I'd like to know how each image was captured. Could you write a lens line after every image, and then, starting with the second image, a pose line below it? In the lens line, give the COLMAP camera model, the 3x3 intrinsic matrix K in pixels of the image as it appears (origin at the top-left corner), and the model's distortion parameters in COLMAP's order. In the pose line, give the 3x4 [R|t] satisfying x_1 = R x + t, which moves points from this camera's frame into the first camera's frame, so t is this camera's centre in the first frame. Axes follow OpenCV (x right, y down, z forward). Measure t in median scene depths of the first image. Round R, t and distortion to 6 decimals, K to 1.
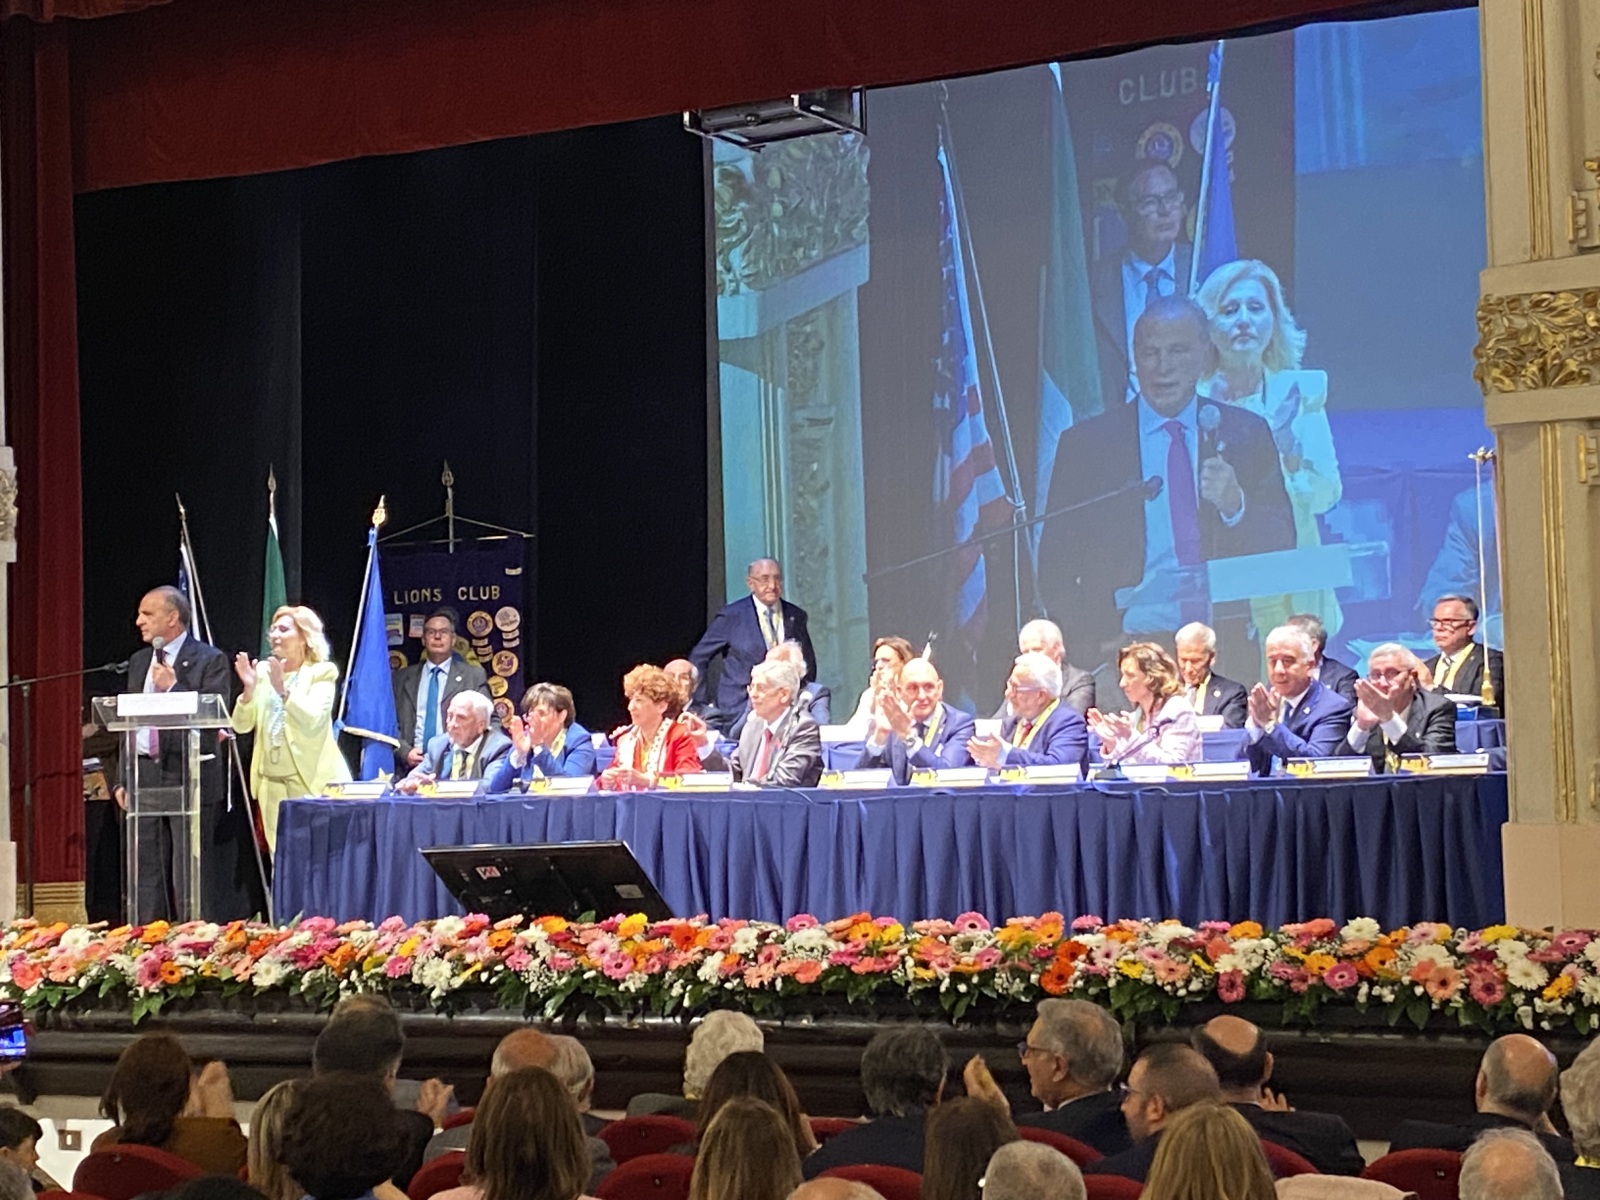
lens RADIAL K [[3071.2, 0, 796.7], [0, 3071.2, 596.5], [0, 0, 1]] dist [0.127797, 0.000000]
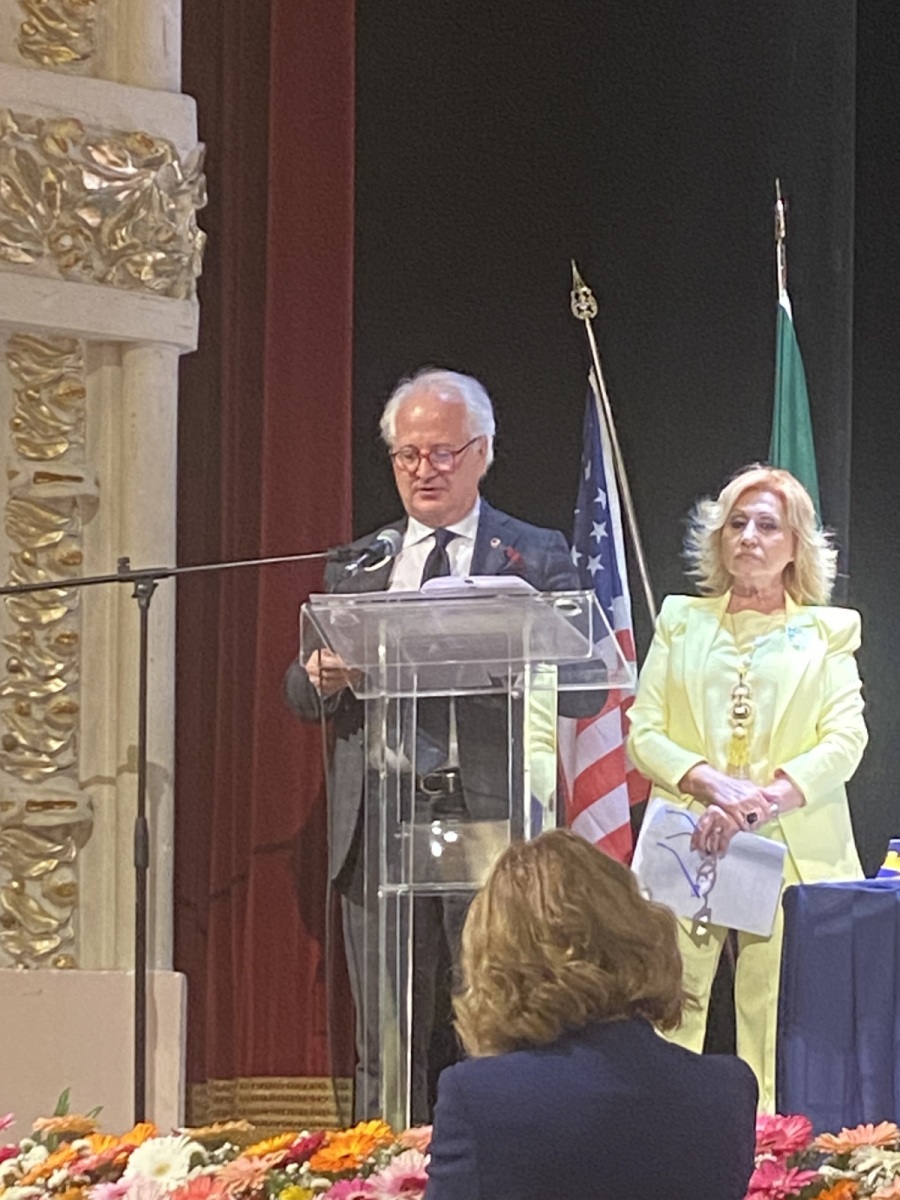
lens RADIAL K [[3724.4, 0, 458.8], [0, 3724.4, 589.6], [0, 0, 1]] dist [0.118035, 0.000000]
pose [[0.950950, -0.017405, -0.308853, -0.061536], [-0.009887, 0.996196, -0.086582, 0.086838], [0.309185, 0.085389, 0.947161, 0.622155]]
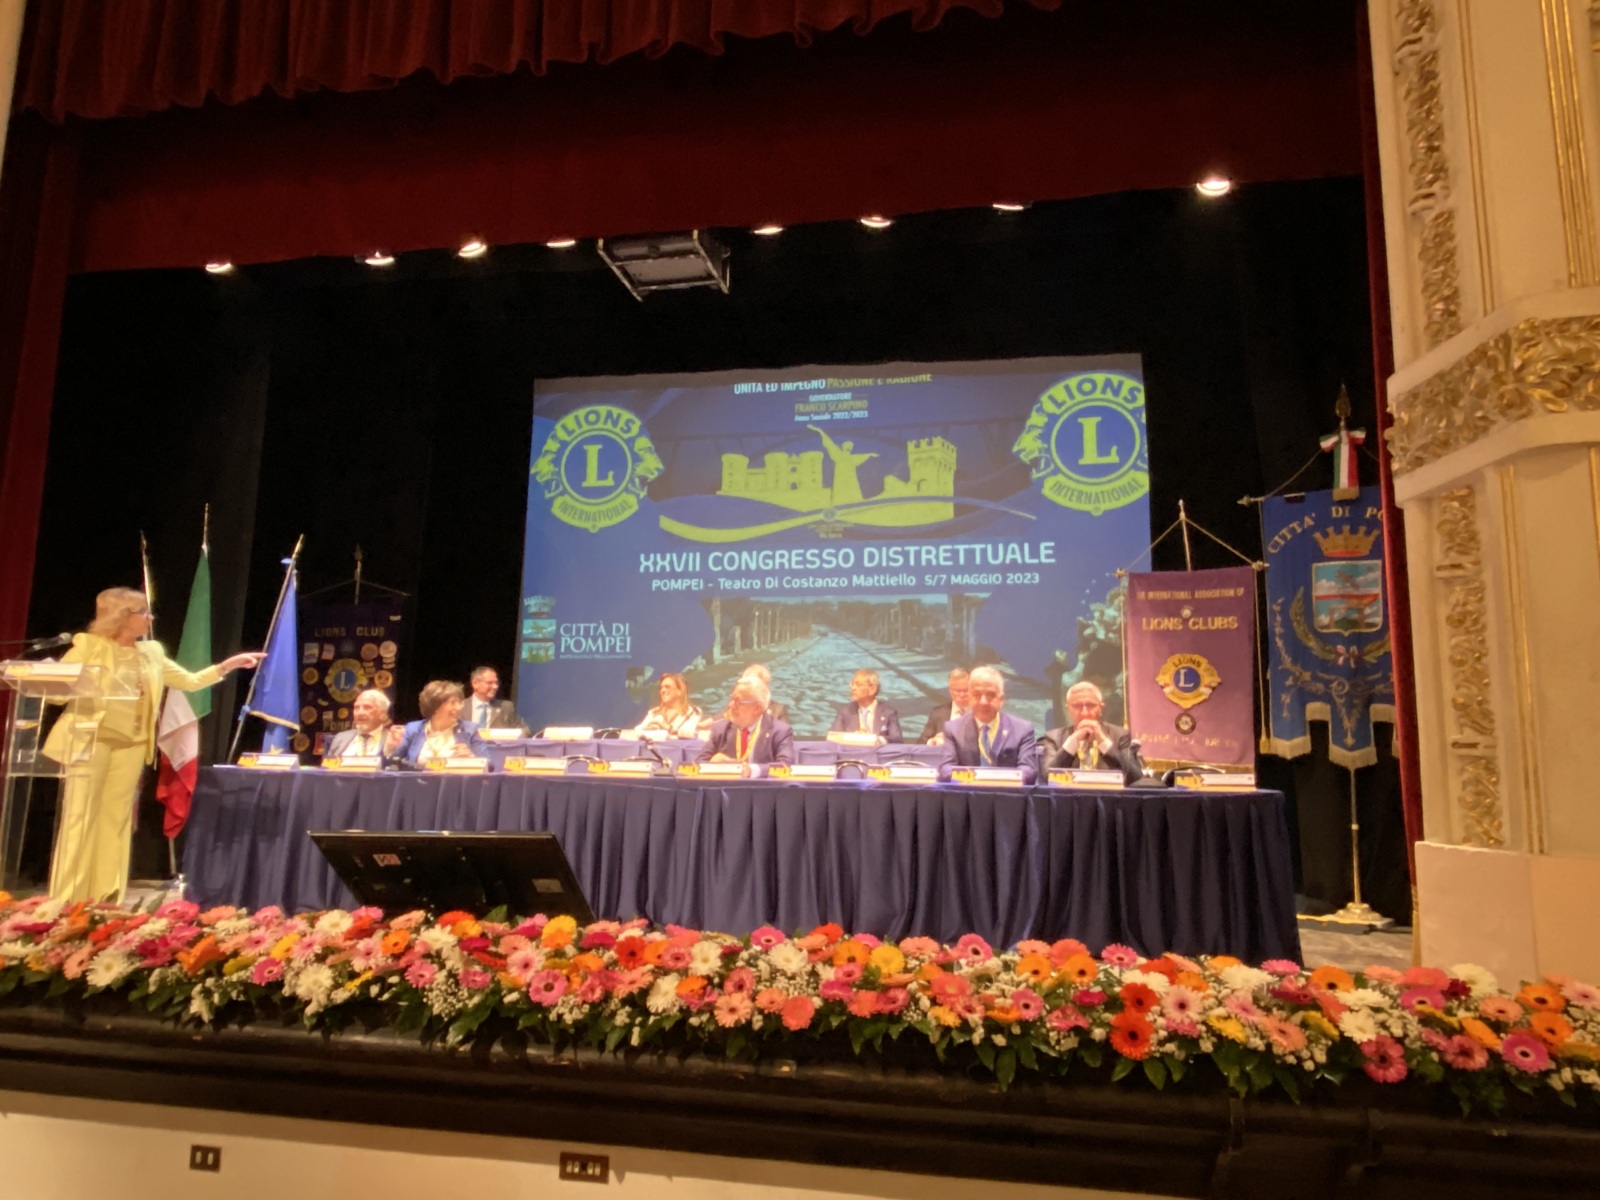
lens RADIAL K [[1025.9, 0, 787.4], [0, 1025.9, 604.5], [0, 0, 1]] dist [0.038317, -0.046245]
pose [[0.952959, 0.088221, 0.289977, -0.083952], [-0.061100, 0.992977, -0.101304, 0.038385], [-0.296877, 0.078821, 0.951657, 0.676710]]
